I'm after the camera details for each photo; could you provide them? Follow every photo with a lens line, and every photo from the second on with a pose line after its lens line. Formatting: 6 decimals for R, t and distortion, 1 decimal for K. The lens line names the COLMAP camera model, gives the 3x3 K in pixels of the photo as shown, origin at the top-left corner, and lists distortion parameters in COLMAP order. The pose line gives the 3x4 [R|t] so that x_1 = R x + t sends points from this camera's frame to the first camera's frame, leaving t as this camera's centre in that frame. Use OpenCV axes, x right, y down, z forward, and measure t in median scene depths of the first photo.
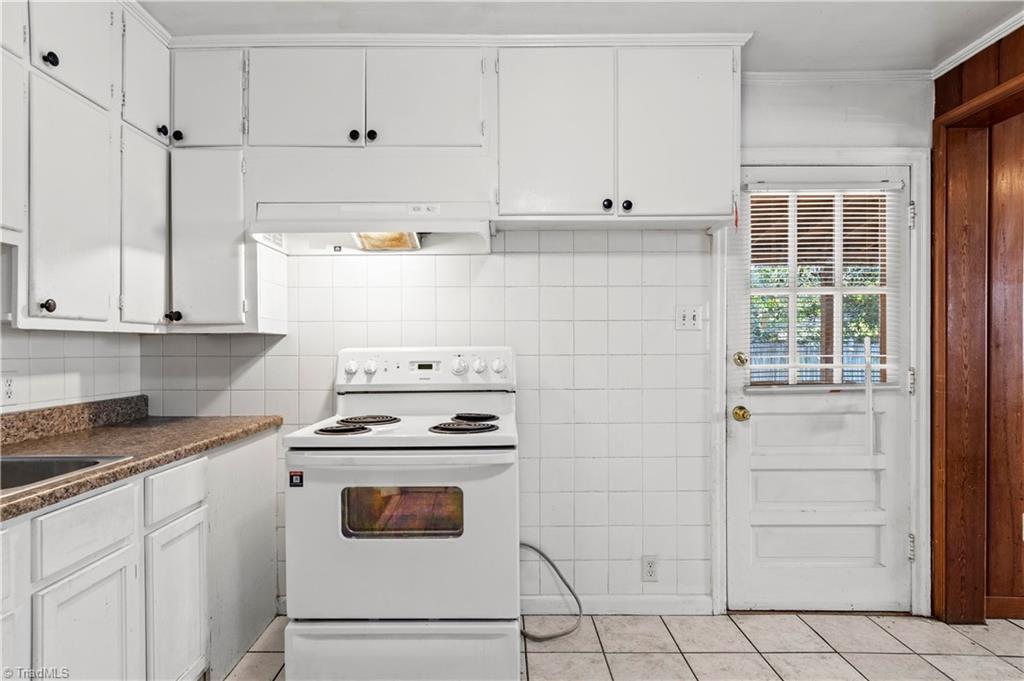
lens RADIAL K [[569.7, 0, 508.1], [0, 569.7, 351.2], [0, 0, 1]] dist [0.013062, 0.001992]
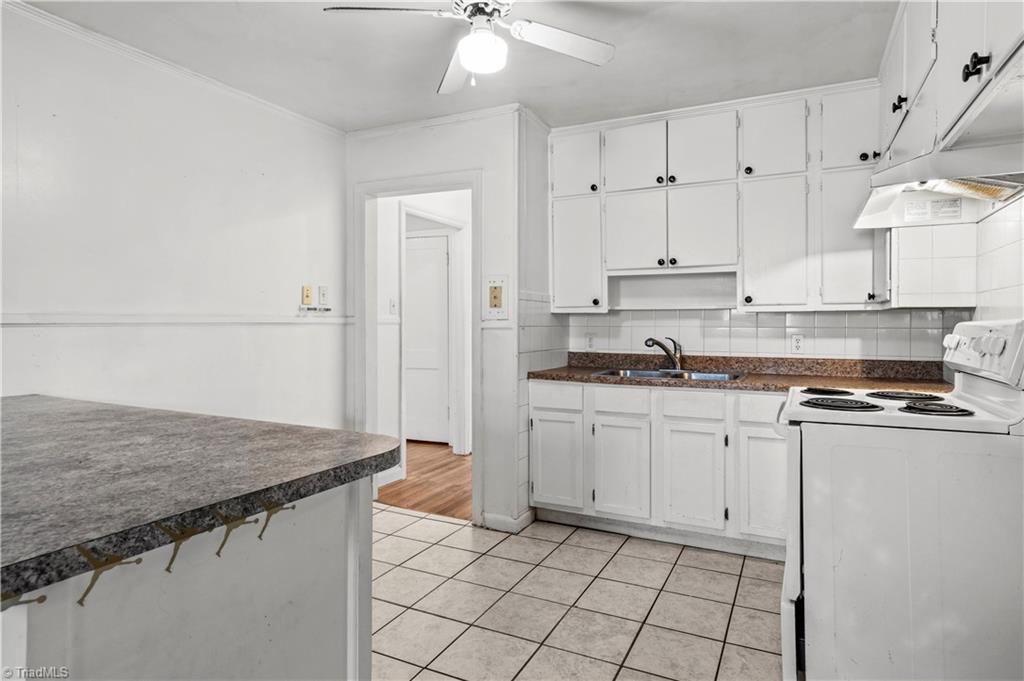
lens RADIAL K [[569.7, 0, 513.0], [0, 569.7, 333.4], [0, 0, 1]] dist [0.013062, 0.001992]
pose [[-0.454086, 0.019385, -0.890747, 1.036904], [-0.002735, 0.999728, 0.023151, -0.006521], [0.890954, 0.012948, -0.453910, 0.964329]]
